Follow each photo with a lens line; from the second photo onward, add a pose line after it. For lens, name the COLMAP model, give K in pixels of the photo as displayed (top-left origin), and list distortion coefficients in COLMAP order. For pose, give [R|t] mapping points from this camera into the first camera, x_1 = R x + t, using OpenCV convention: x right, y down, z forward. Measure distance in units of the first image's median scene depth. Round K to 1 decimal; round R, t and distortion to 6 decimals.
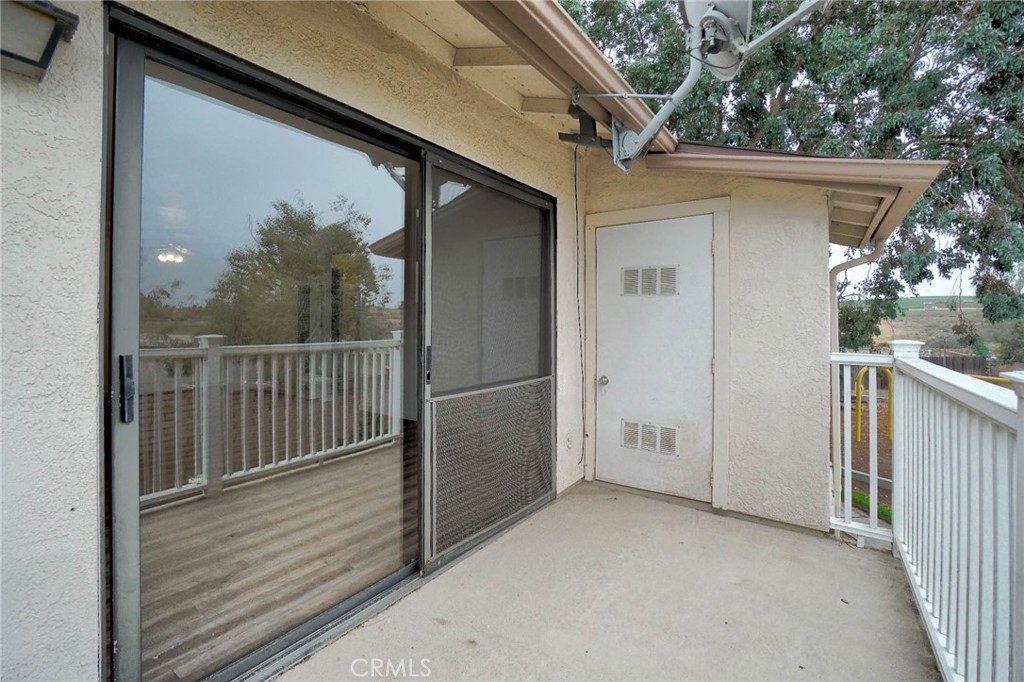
lens RADIAL K [[472.0, 0, 537.1], [0, 472.0, 328.3], [0, 0, 1]] dist [-0.067490, 0.025653]
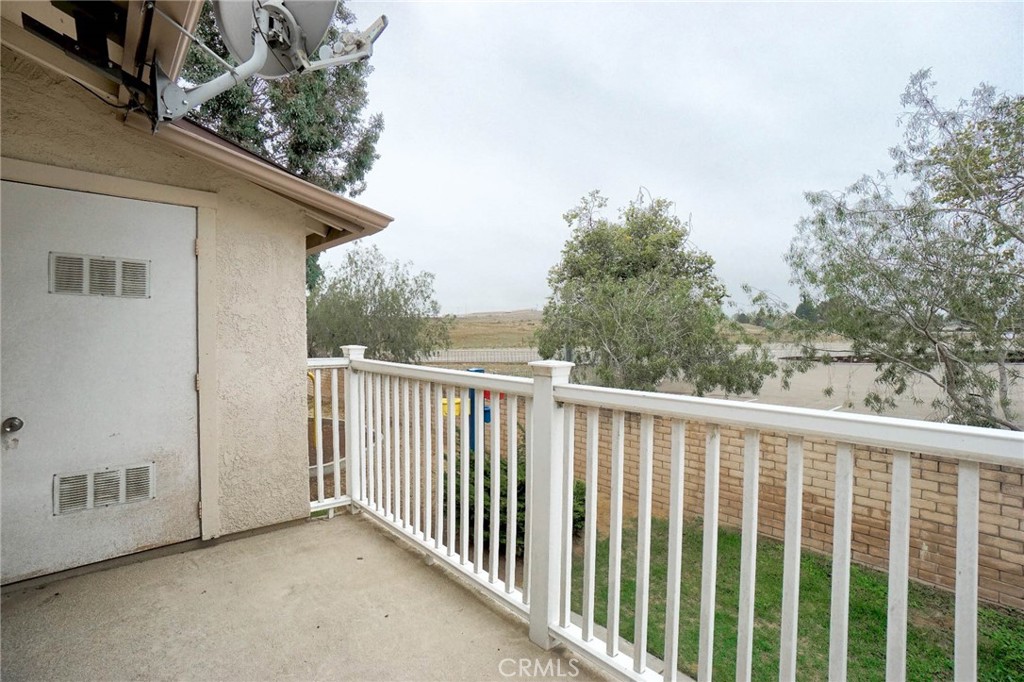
lens RADIAL K [[451.2, 0, 512.7], [0, 451.2, 341.3], [0, 0, 1]] dist [-0.061567, 0.016734]
pose [[0.246737, -0.025229, 0.968754, -0.281747], [0.007181, 0.999681, 0.024206, -0.011987], [-0.969056, 0.000984, 0.246840, 0.229249]]
